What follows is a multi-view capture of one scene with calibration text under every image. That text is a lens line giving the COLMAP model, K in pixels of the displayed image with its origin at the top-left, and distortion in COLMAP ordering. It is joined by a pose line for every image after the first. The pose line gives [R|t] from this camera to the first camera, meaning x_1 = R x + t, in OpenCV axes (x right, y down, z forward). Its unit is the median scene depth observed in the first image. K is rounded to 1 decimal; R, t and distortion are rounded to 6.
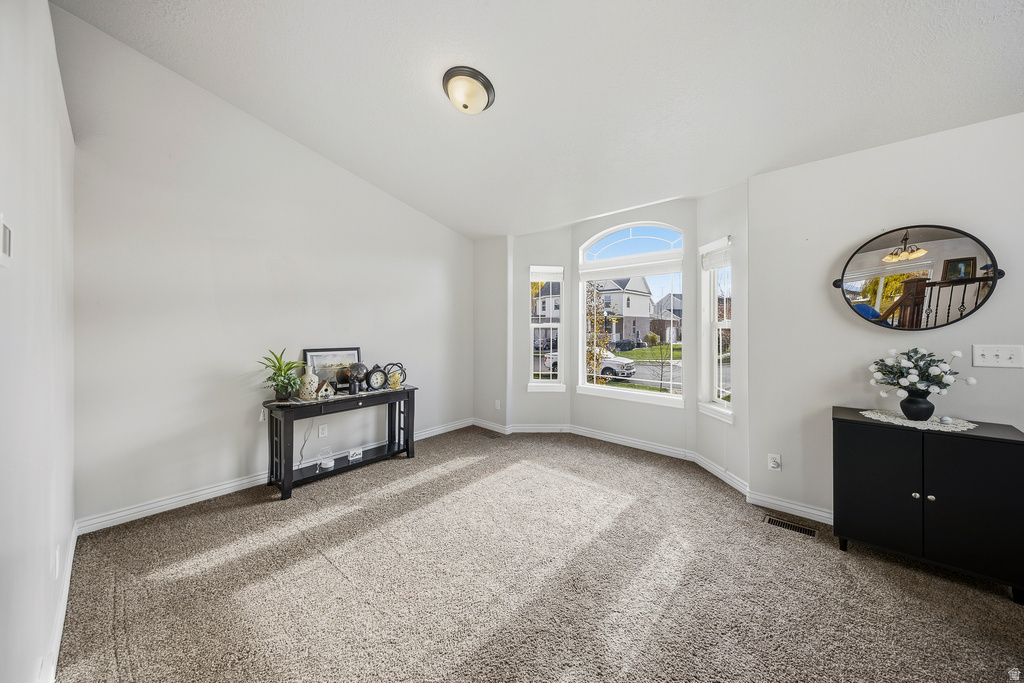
lens RADIAL K [[355.3, 0, 515.0], [0, 355.3, 320.4], [0, 0, 1]] dist [0.000261, -0.000052]
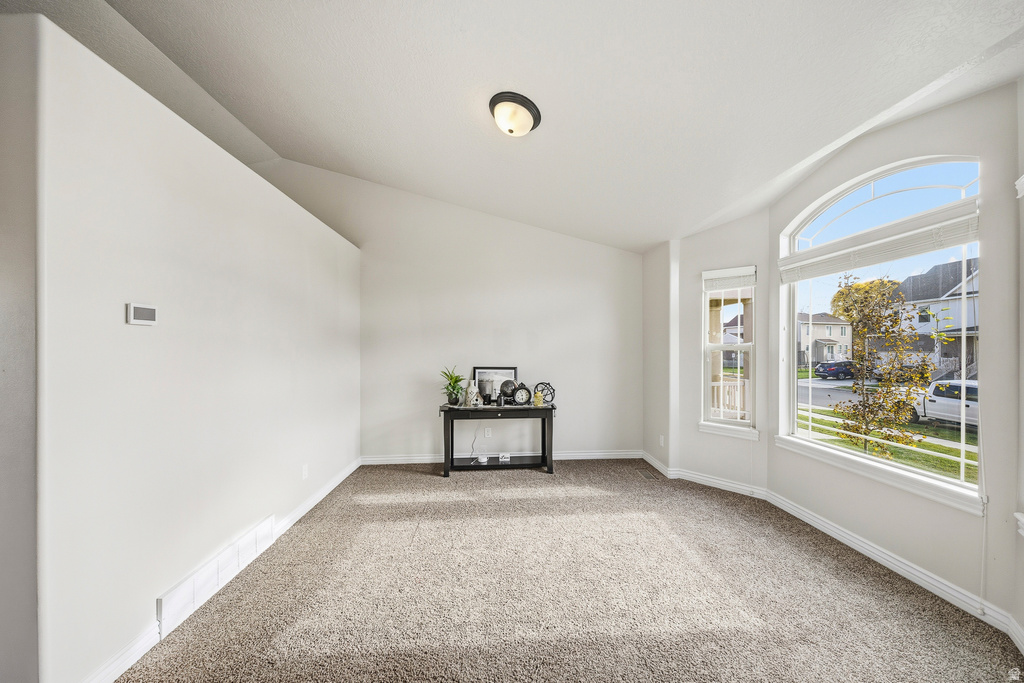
lens RADIAL K [[338.8, 0, 512.0], [0, 338.8, 341.5], [0, 0, 1]] dist [-0.014876, -0.000135]
pose [[0.700468, -0.014376, -0.713539, 0.372065], [0.013812, 0.999883, -0.006586, -0.000105], [0.713550, -0.005242, 0.700585, 0.232102]]
